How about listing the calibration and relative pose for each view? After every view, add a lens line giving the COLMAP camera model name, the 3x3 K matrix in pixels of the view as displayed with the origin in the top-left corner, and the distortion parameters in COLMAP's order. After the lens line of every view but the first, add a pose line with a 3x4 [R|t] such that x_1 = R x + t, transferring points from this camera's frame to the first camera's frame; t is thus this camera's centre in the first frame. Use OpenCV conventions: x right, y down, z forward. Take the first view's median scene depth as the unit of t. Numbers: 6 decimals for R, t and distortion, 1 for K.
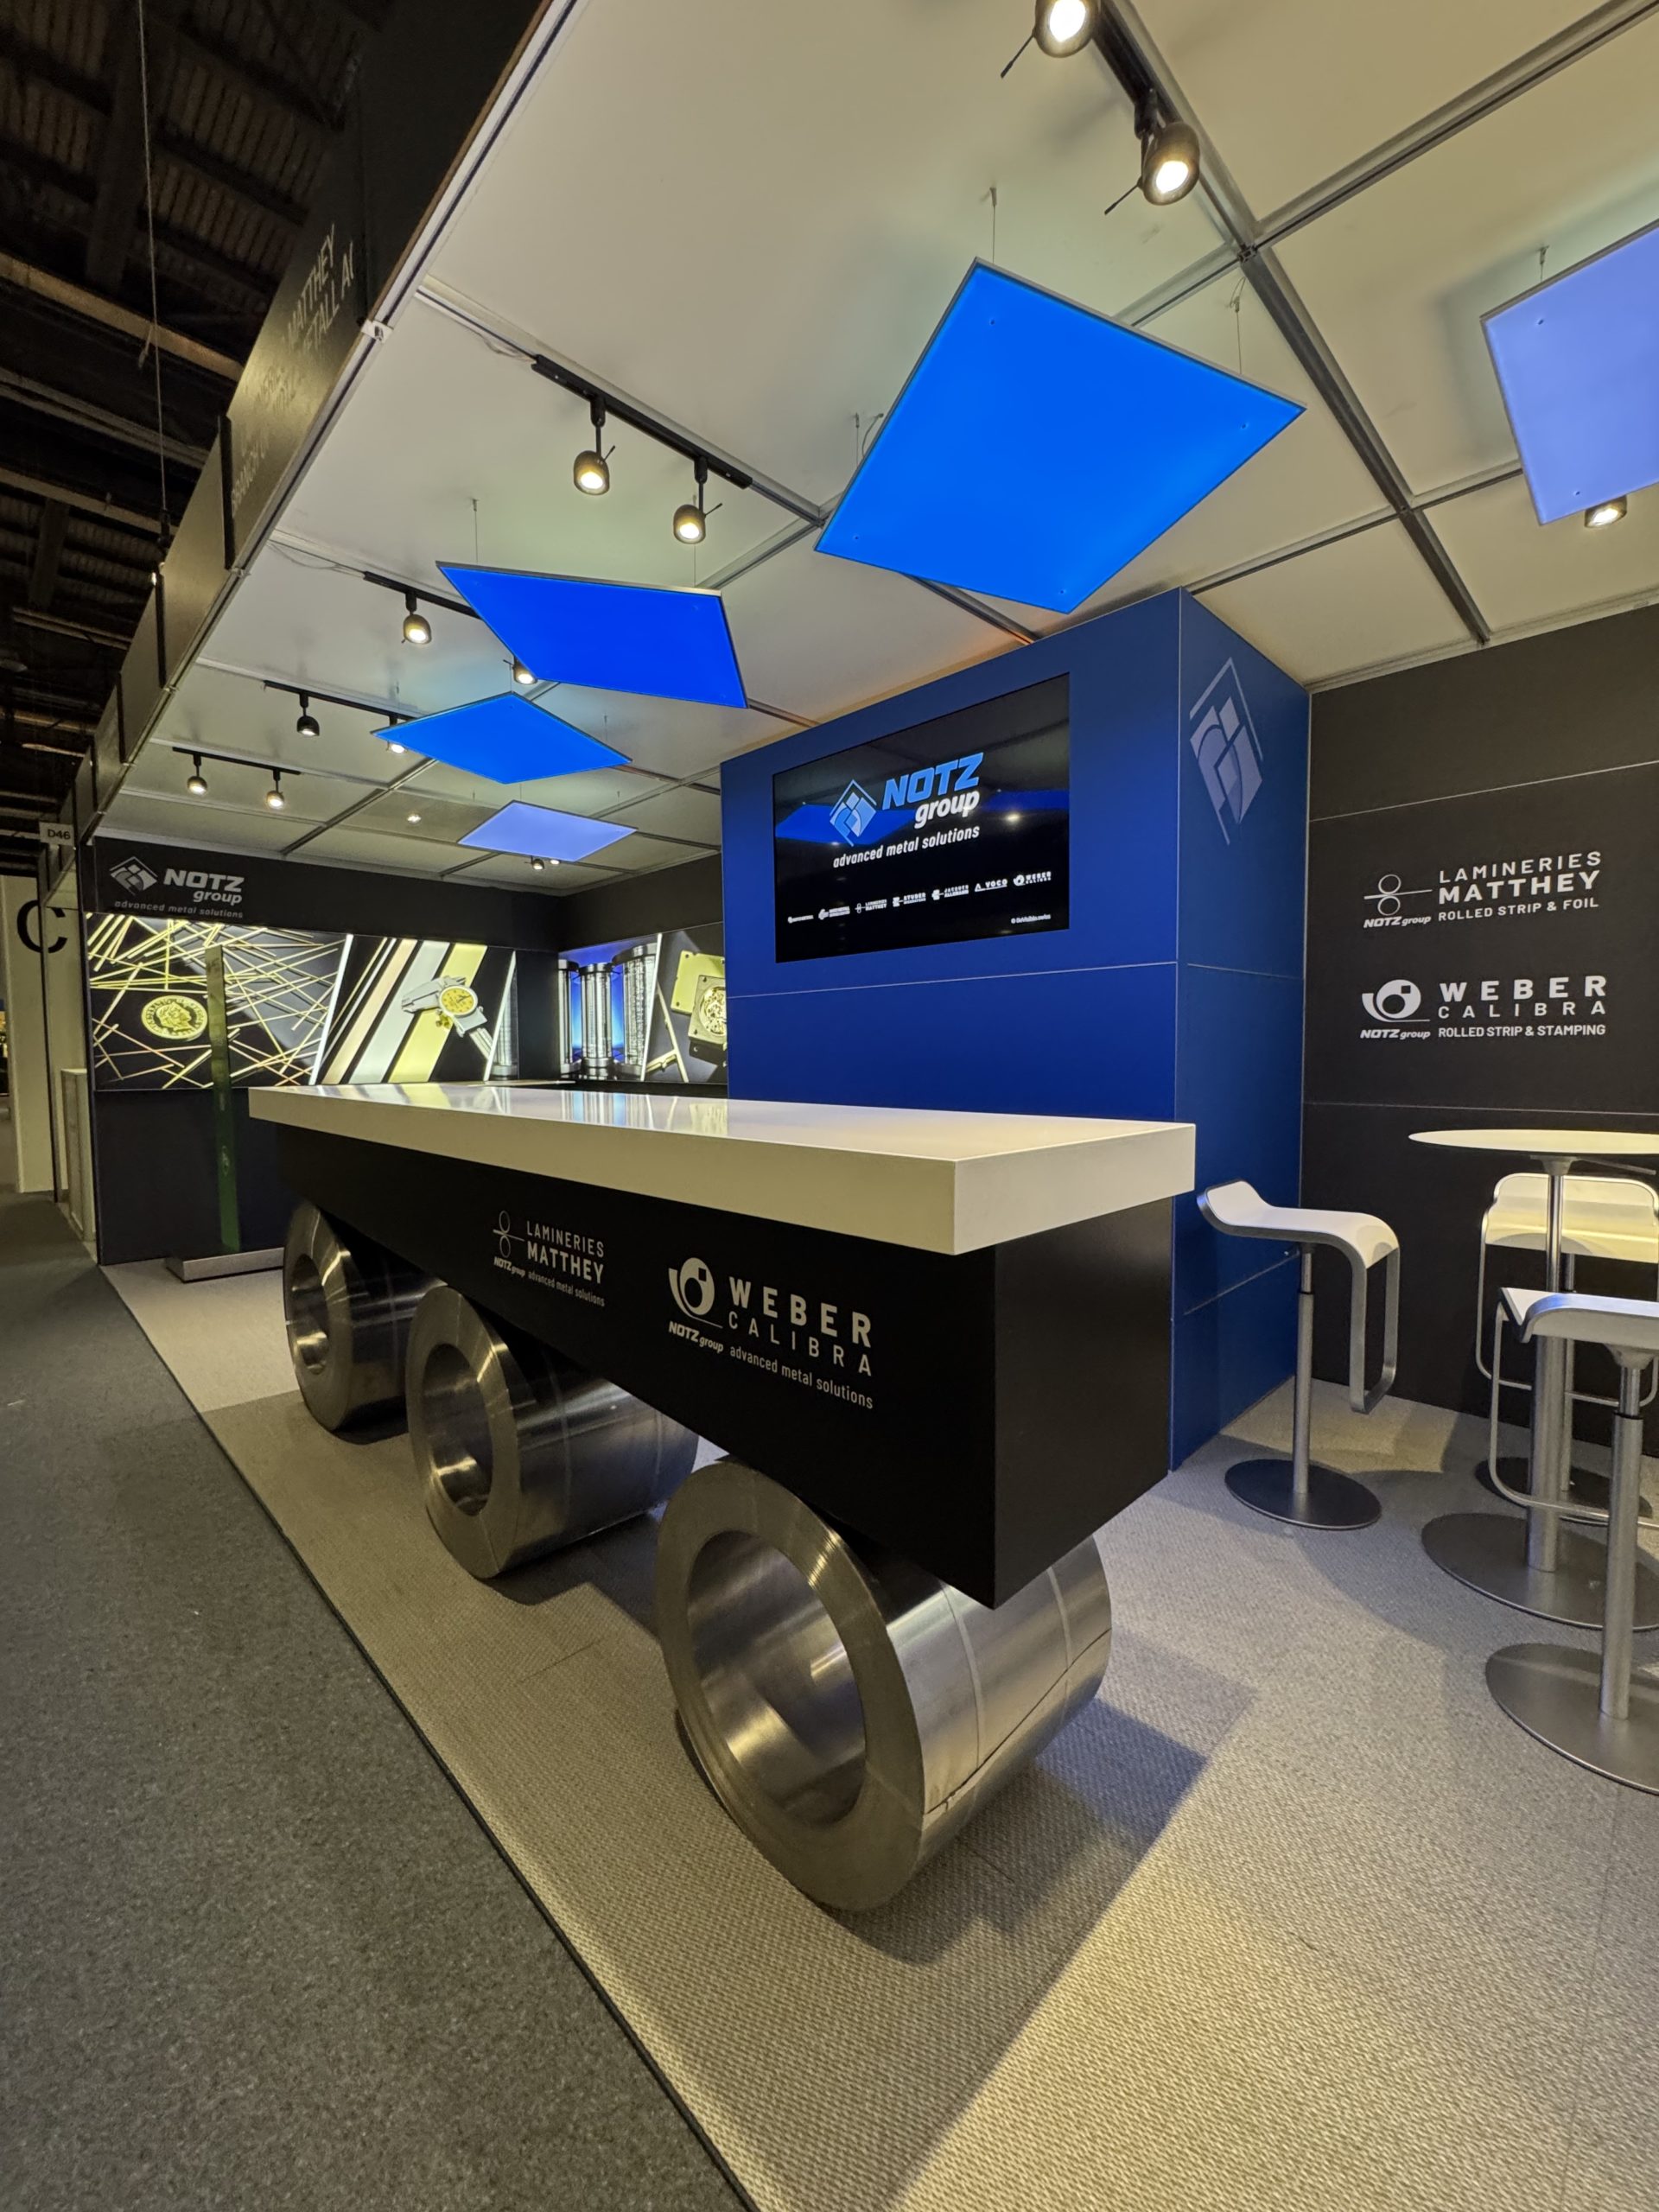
lens RADIAL K [[889.4, 0, 841.5], [0, 889.4, 1103.5], [0, 0, 1]] dist [-0.002371, -0.000174]
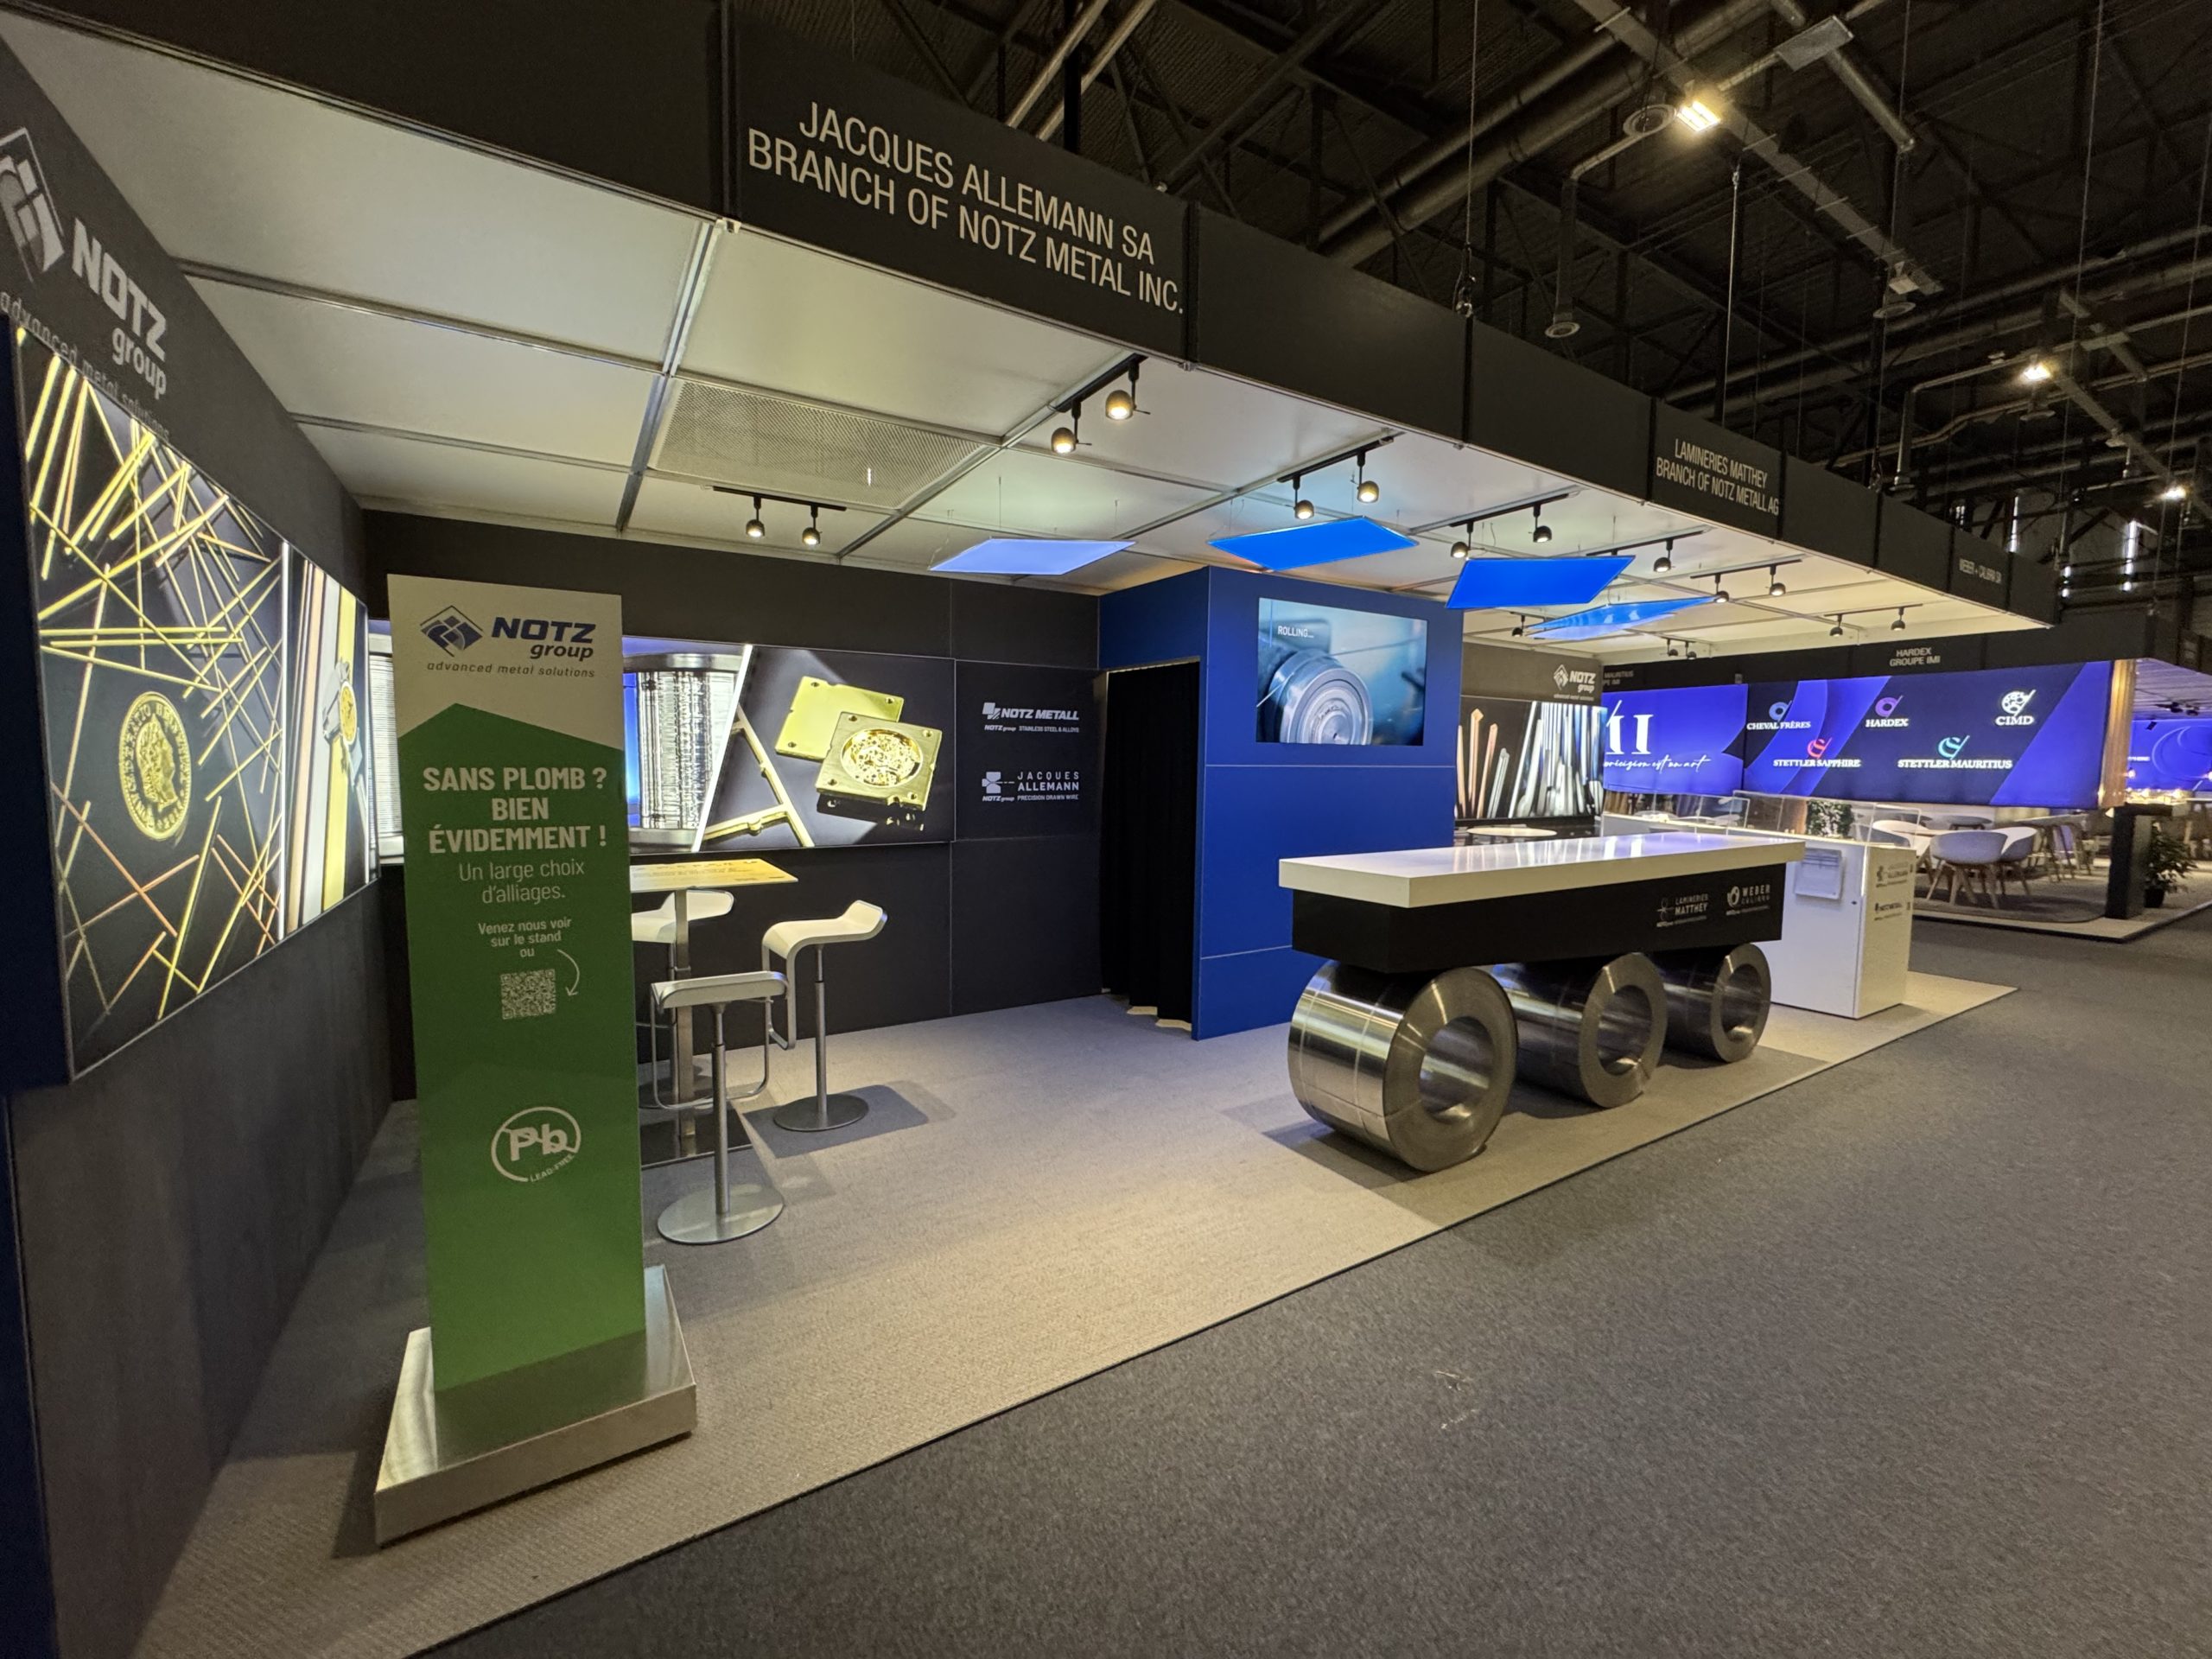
lens RADIAL K [[889.4, 0, 1103.5], [0, 889.4, 823.0], [0, 0, 1]] dist [-0.002371, -0.000174]
pose [[0.231120, -0.057878, 0.971202, -0.810723], [0.046959, 0.997729, 0.048284, -0.065650], [-0.971791, 0.034447, 0.233313, 0.534955]]
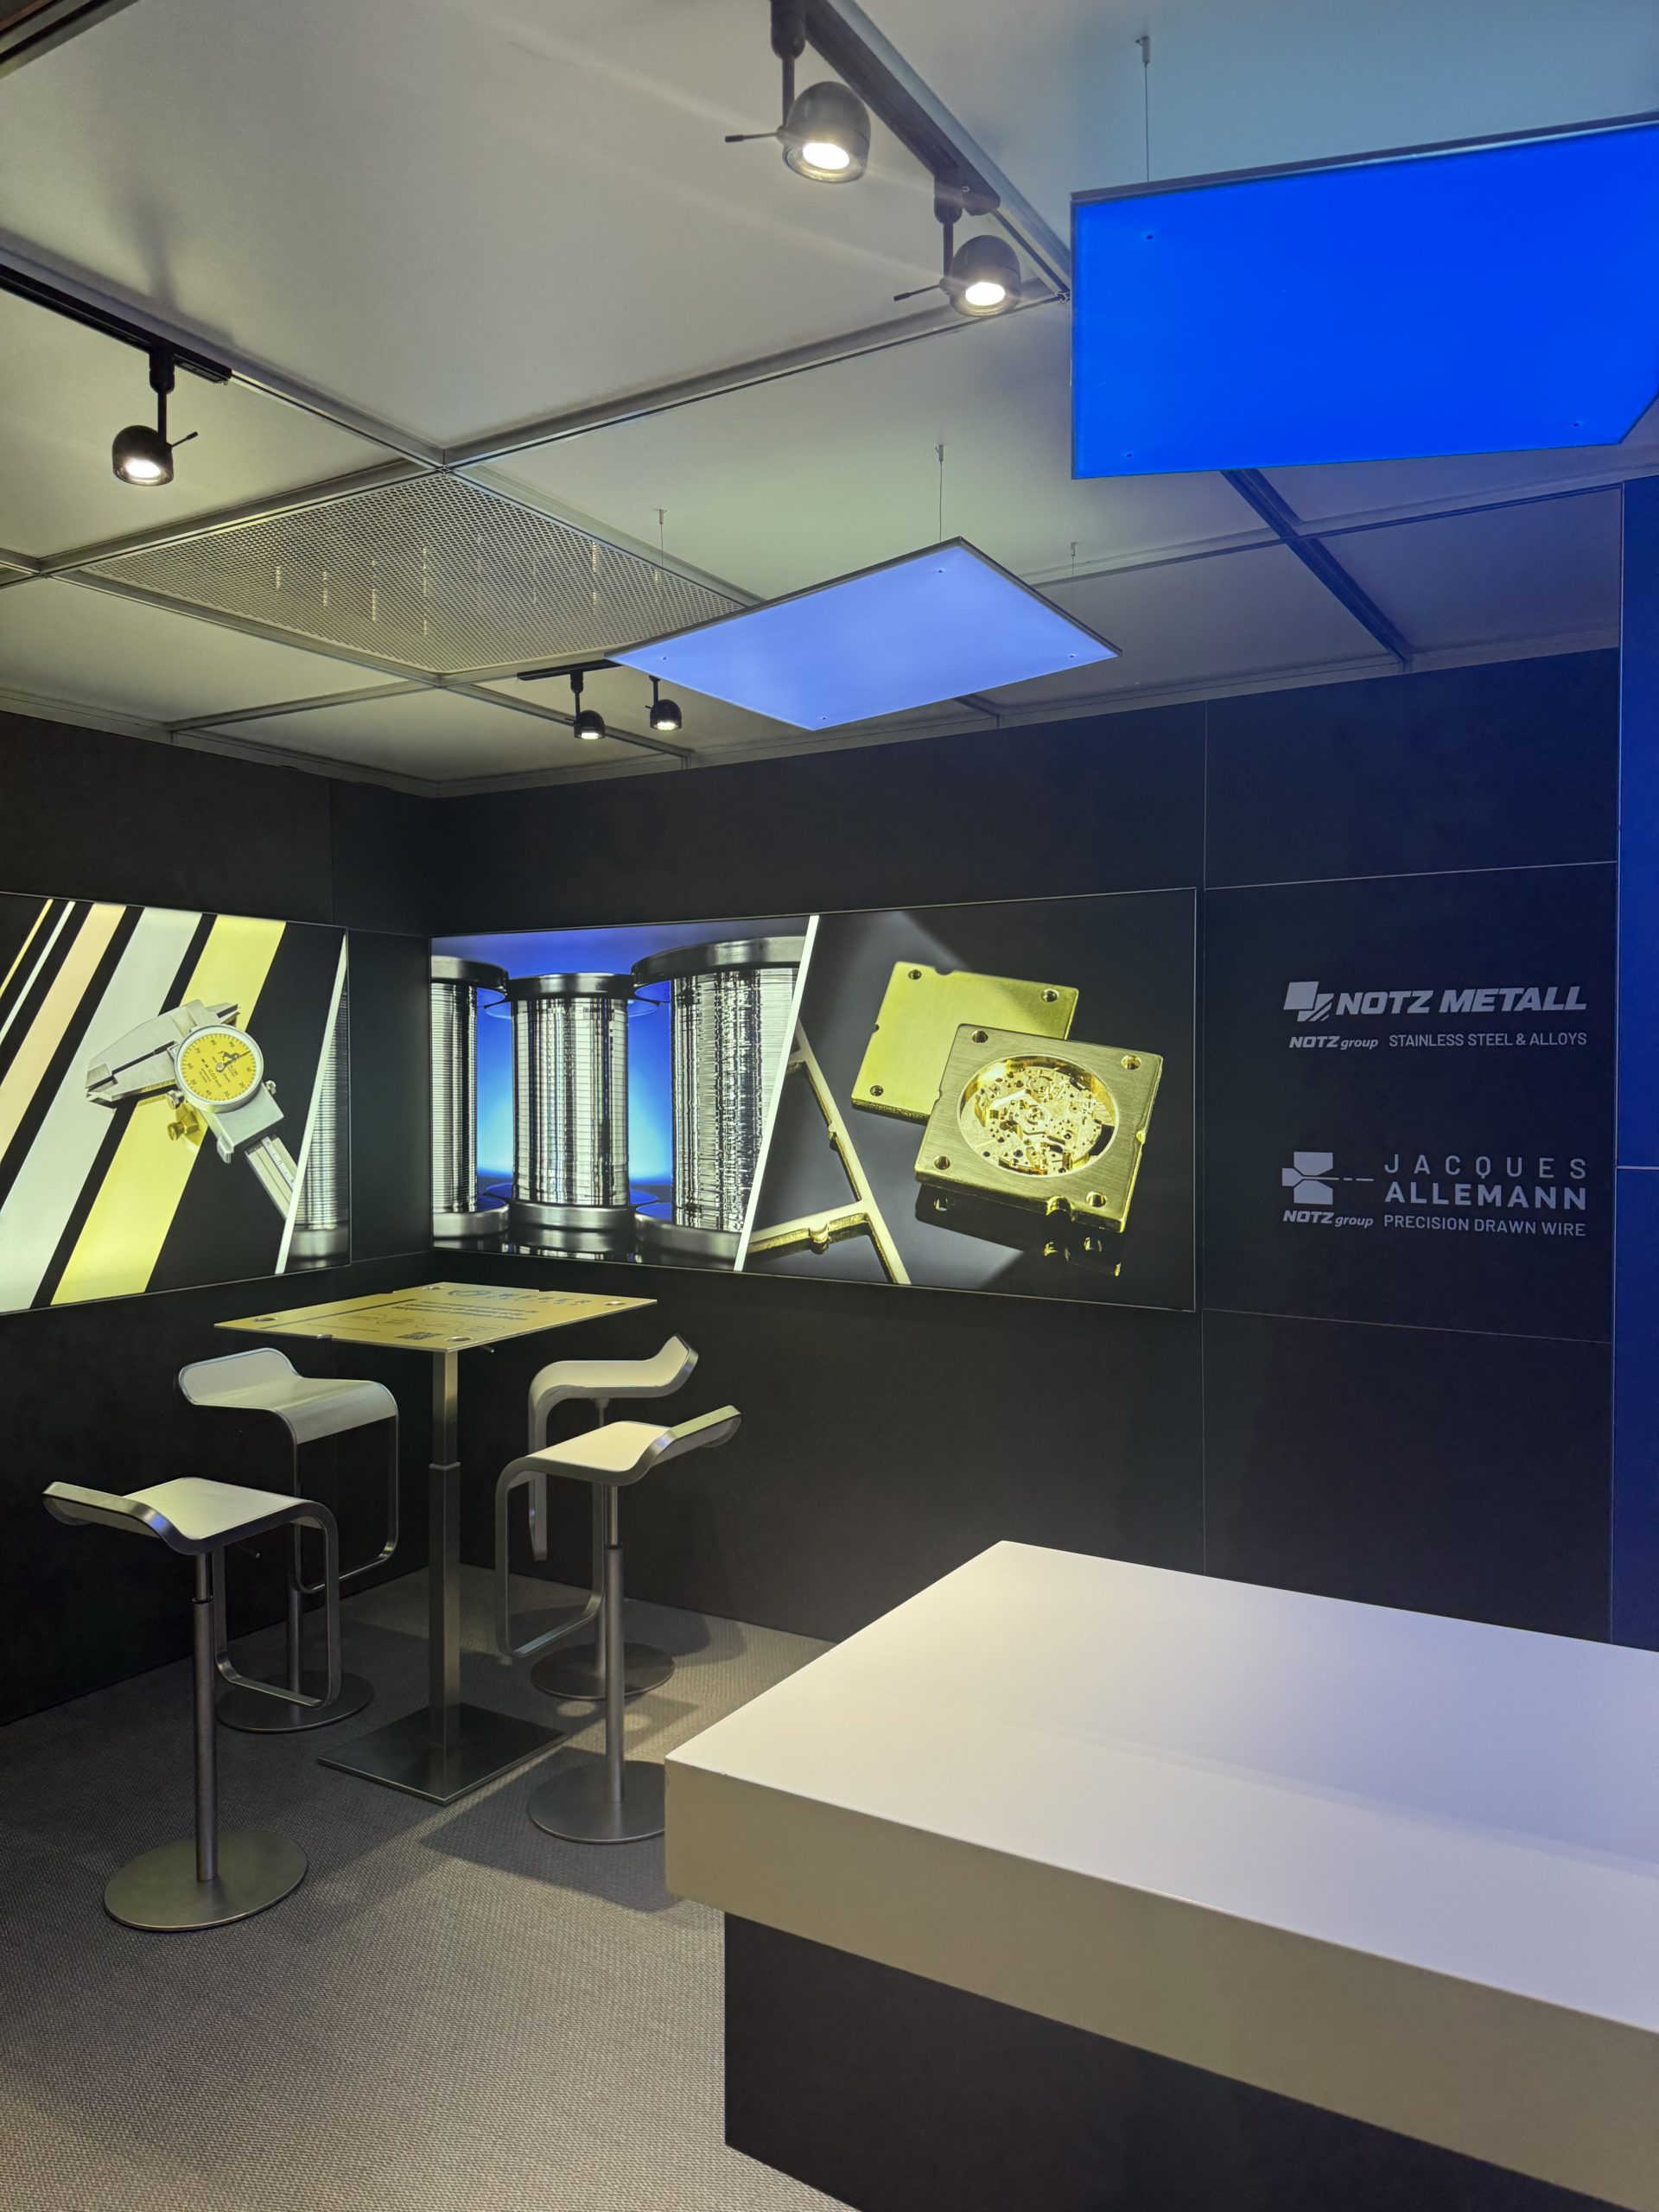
lens RADIAL K [[1542.6, 0, 829.5], [0, 1542.6, 1106.0], [0, 0, 1]] dist [0.178491, -0.364122]
pose [[0.969761, -0.001916, 0.244049, -0.354919], [0.010012, 0.999440, -0.031937, -0.077821], [-0.243851, 0.033415, 0.969237, 0.303948]]
